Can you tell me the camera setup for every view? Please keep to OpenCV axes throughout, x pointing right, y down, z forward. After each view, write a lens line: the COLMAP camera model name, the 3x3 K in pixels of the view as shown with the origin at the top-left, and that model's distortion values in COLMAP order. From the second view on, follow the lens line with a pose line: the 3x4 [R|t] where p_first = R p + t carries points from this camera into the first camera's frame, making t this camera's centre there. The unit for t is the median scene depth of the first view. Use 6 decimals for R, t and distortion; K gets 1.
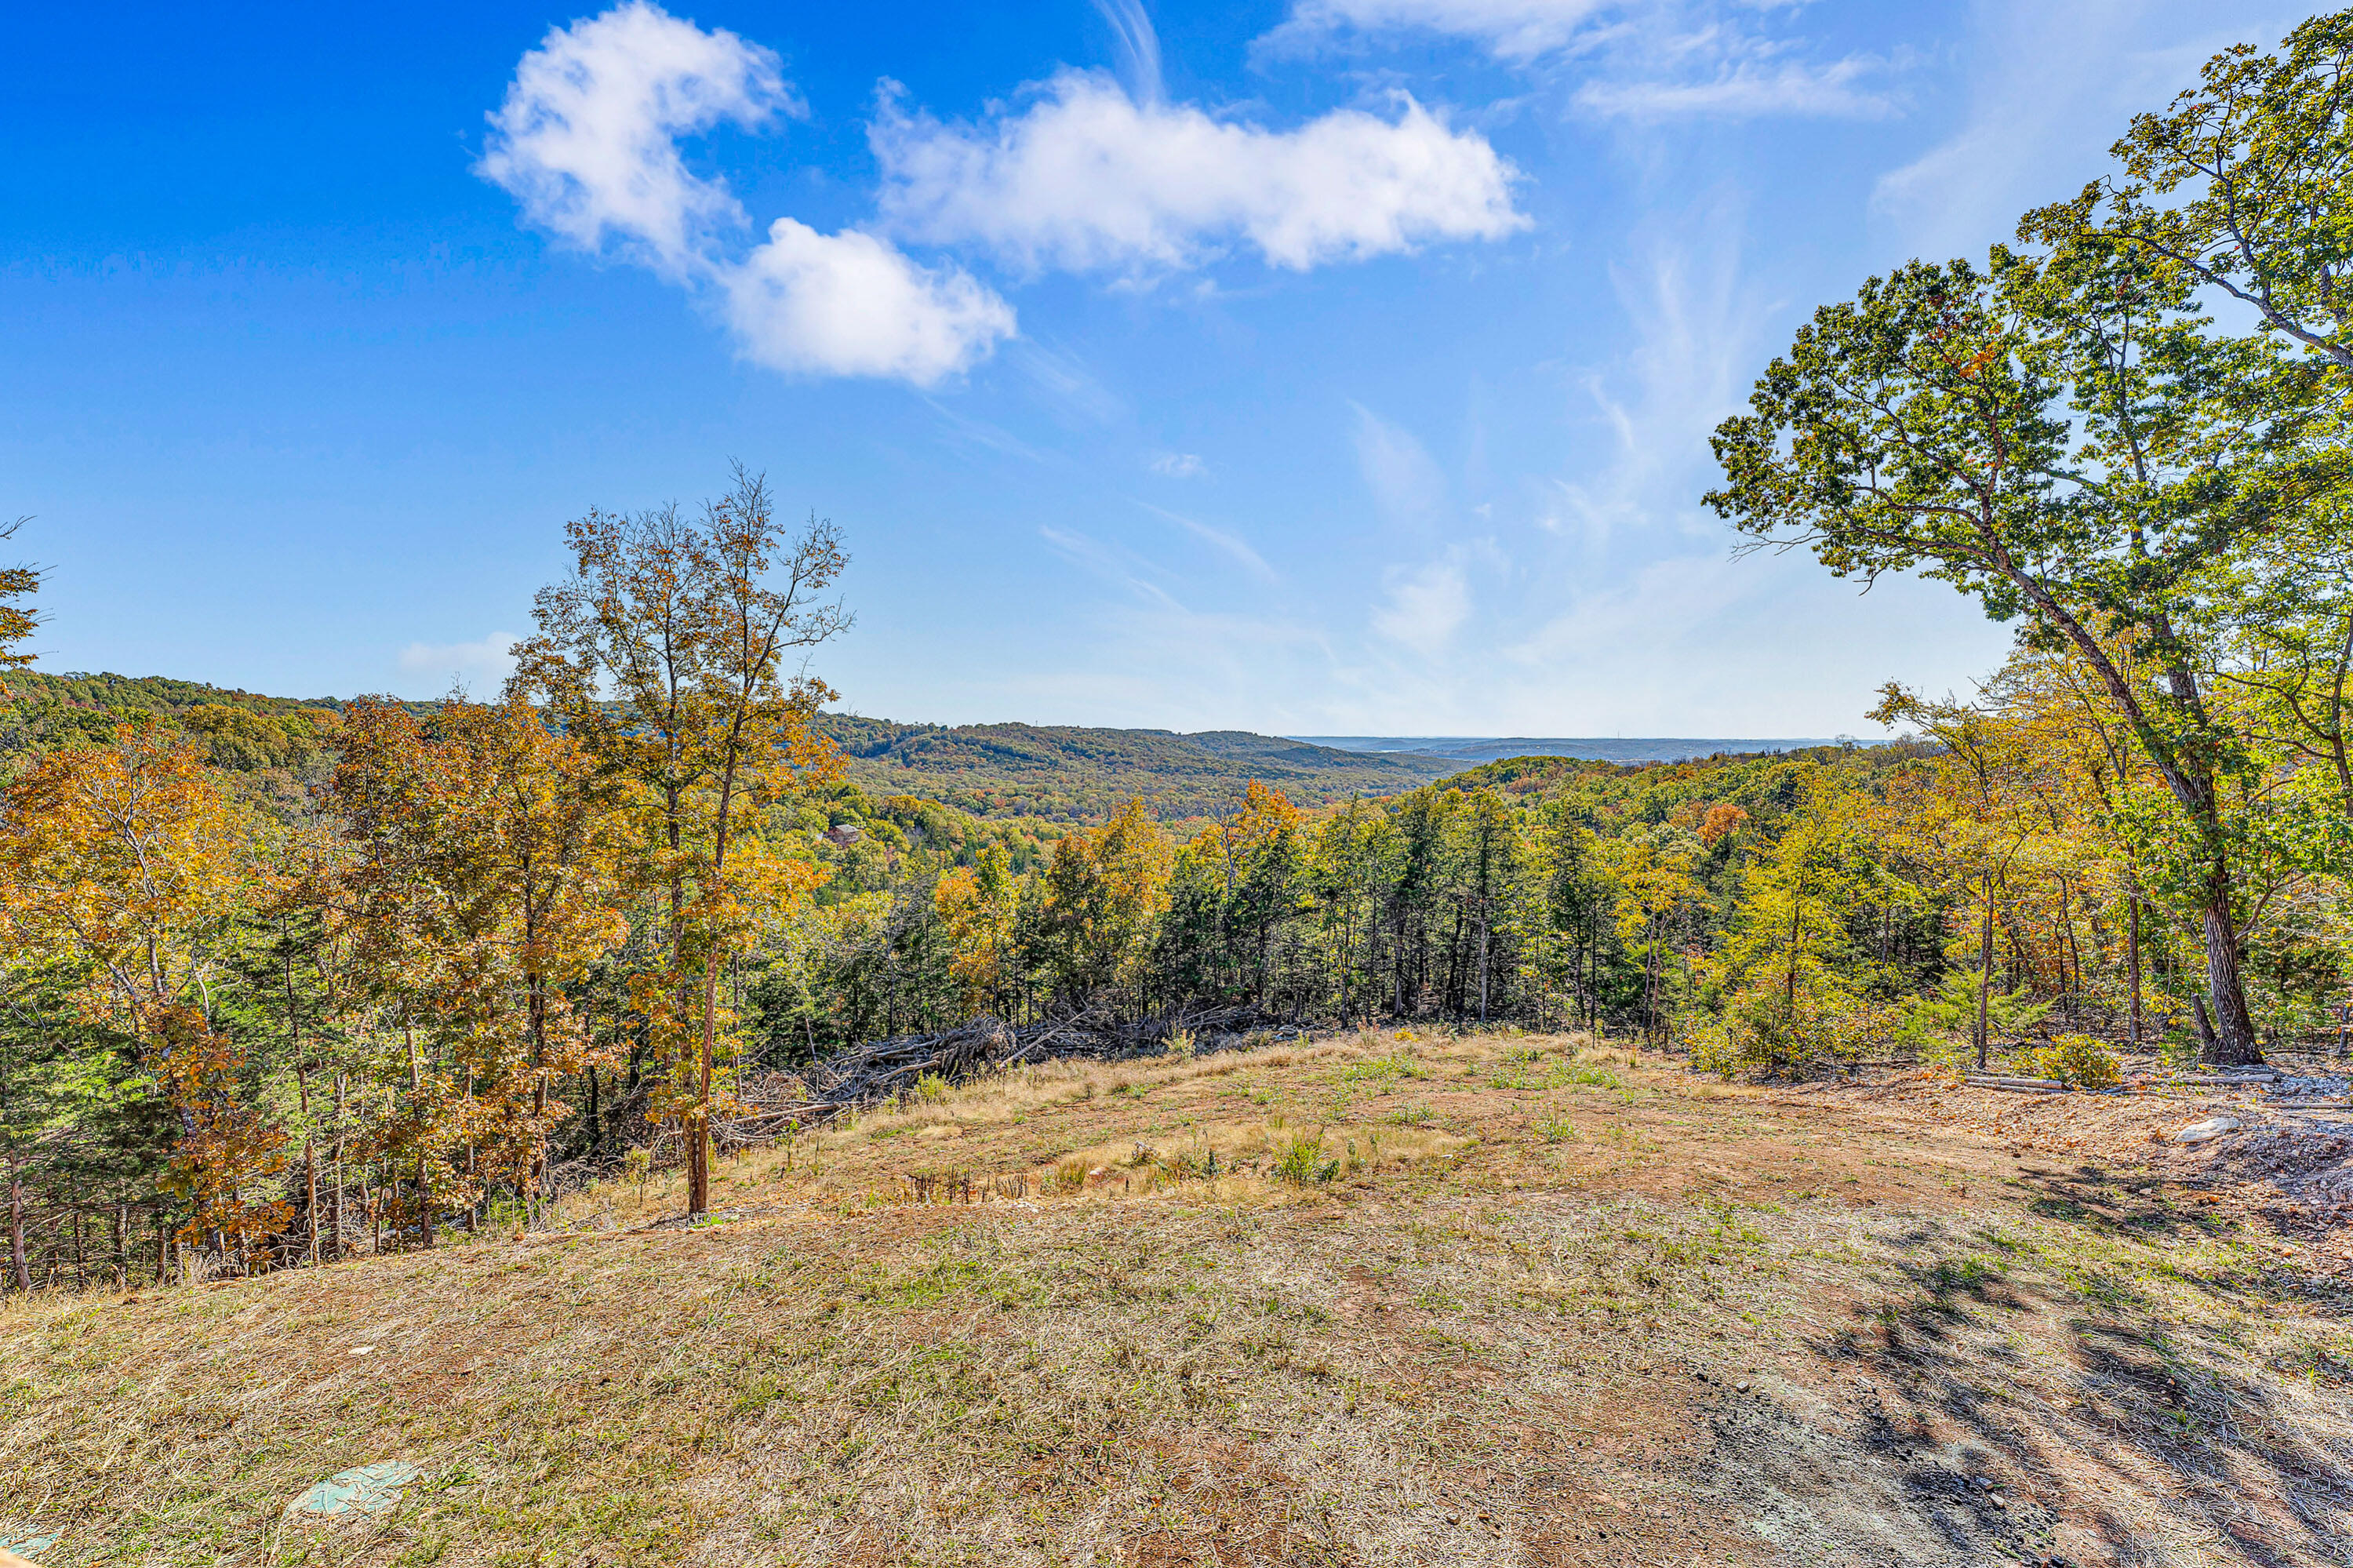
lens RADIAL K [[945.8, 0, 1177.2], [0, 945.8, 770.7], [0, 0, 1]] dist [0.001093, -0.000431]
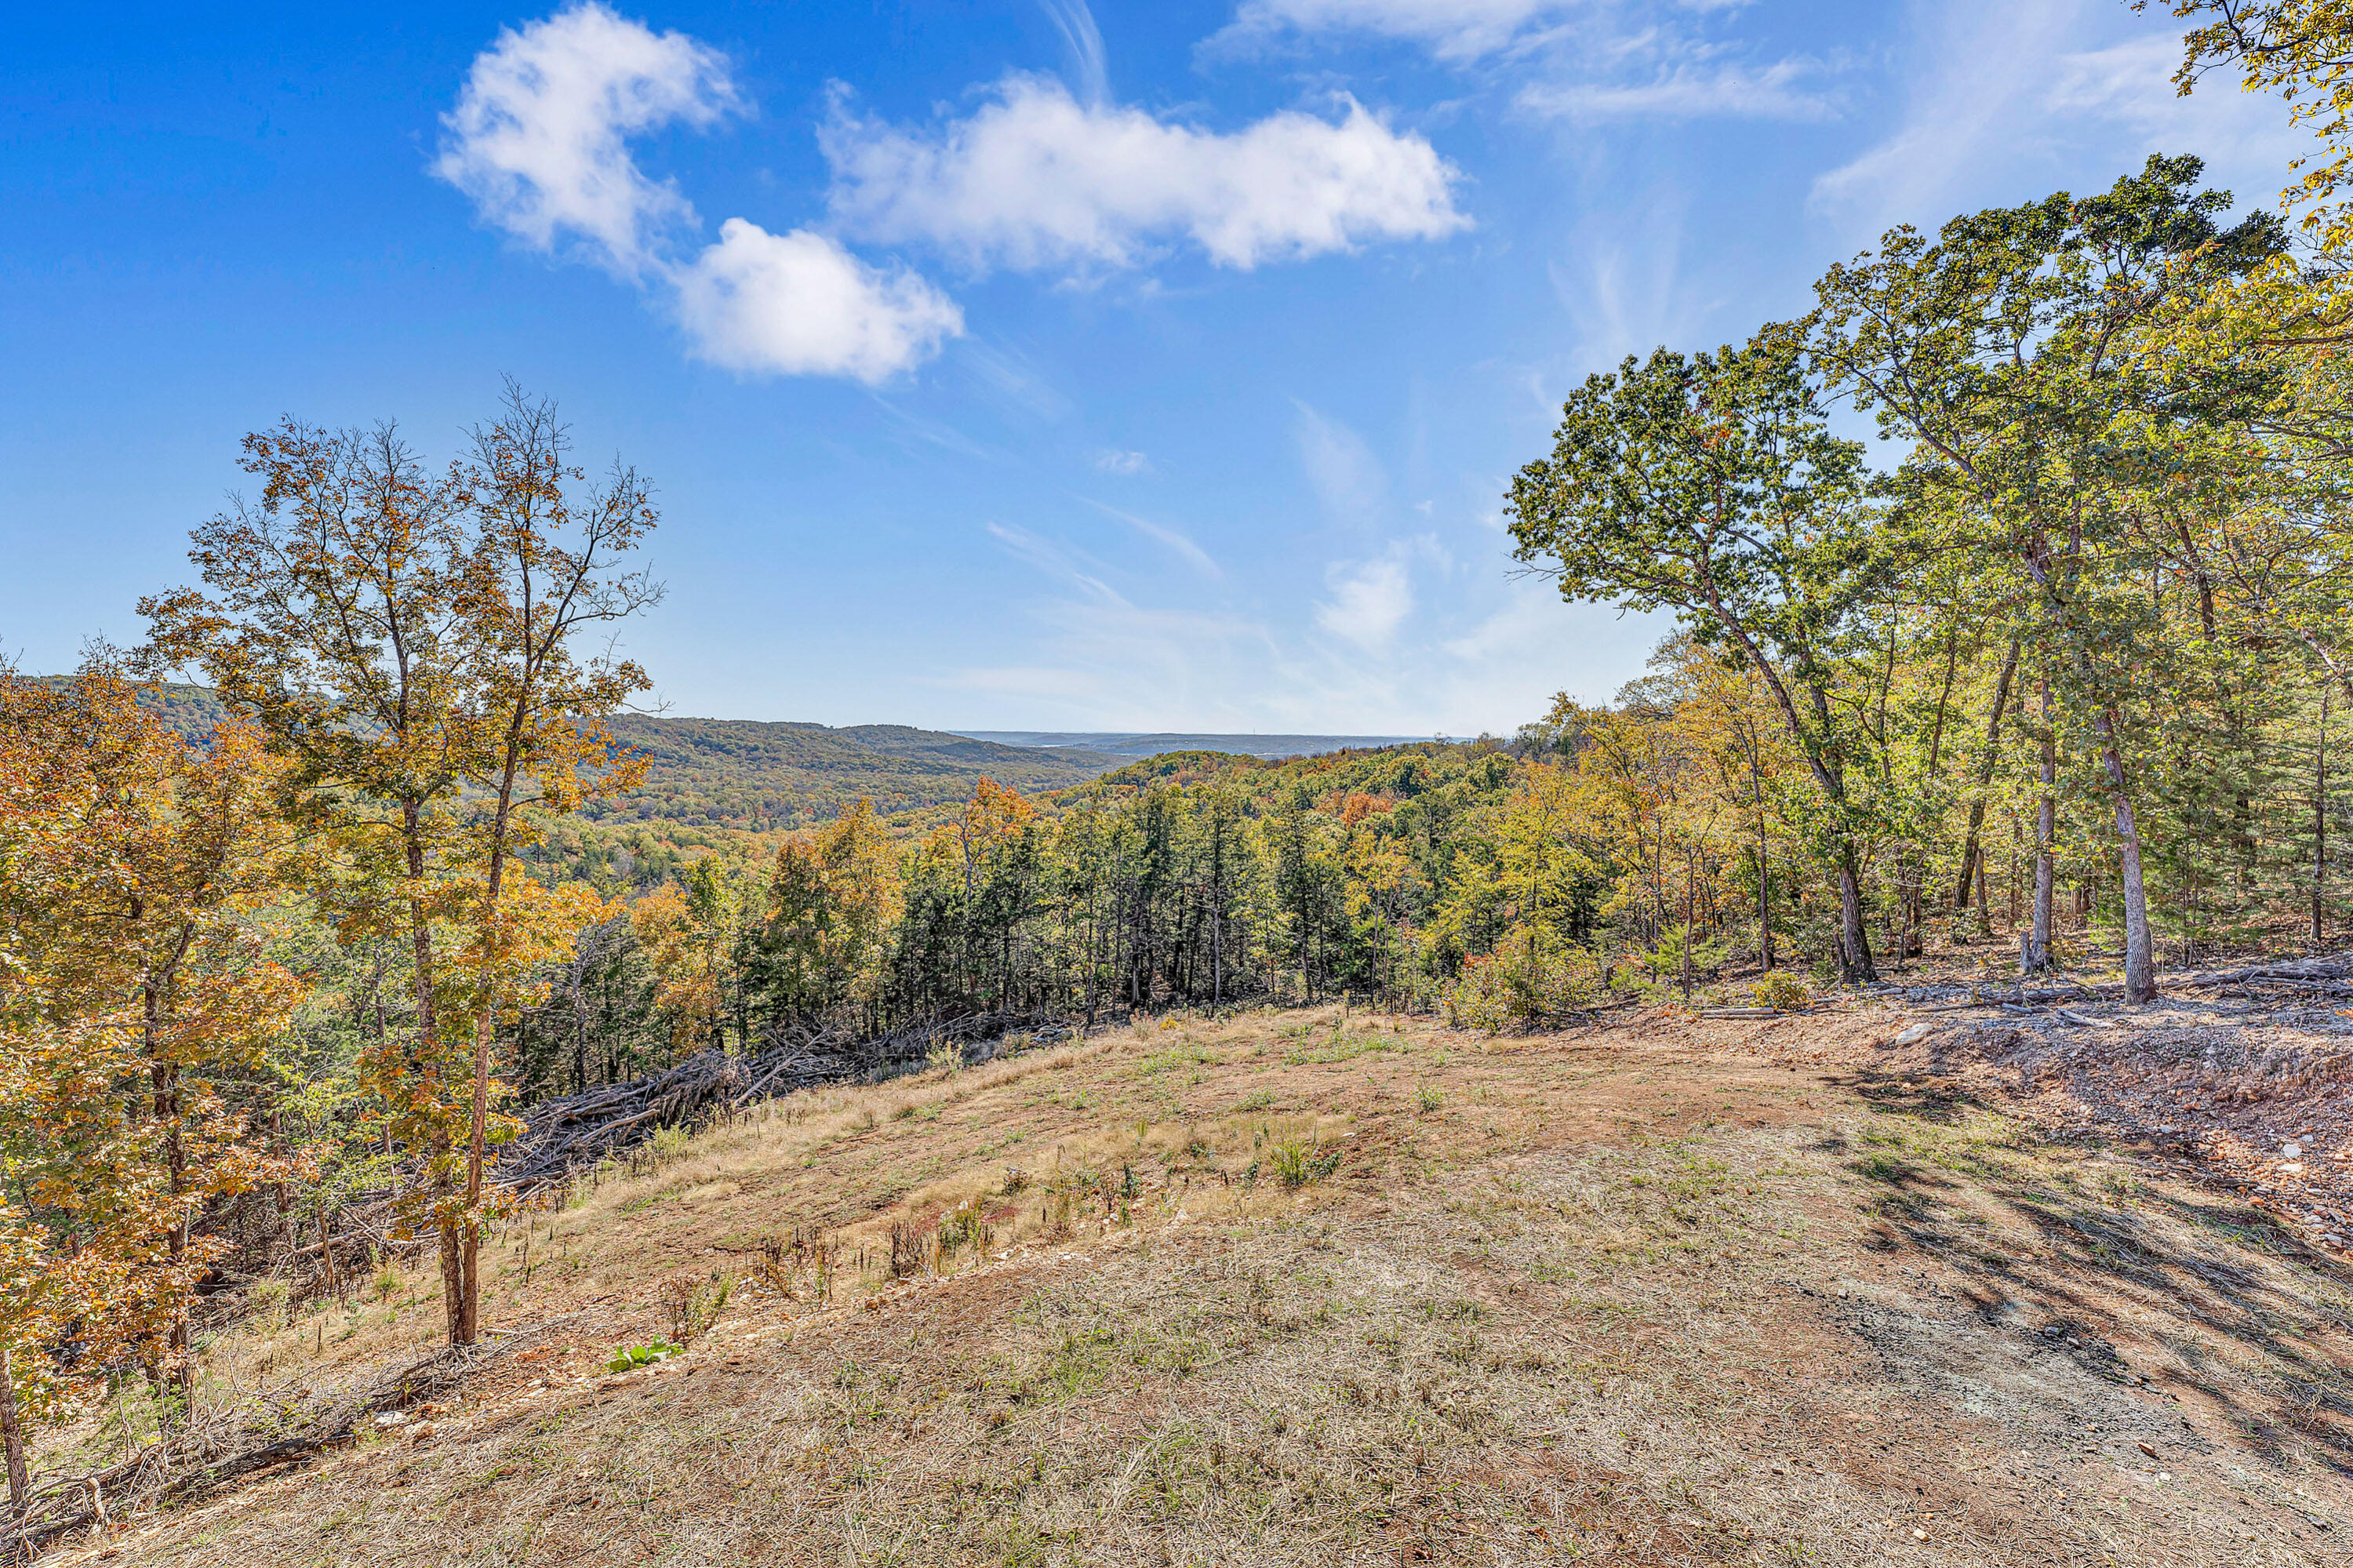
lens RADIAL K [[945.8, 0, 1177.2], [0, 945.8, 770.7], [0, 0, 1]] dist [0.001093, -0.000431]
pose [[0.936619, -0.008450, 0.350246, -0.095909], [0.006507, 0.999956, 0.006724, -0.002333], [-0.350288, -0.004018, 0.936633, 0.030060]]
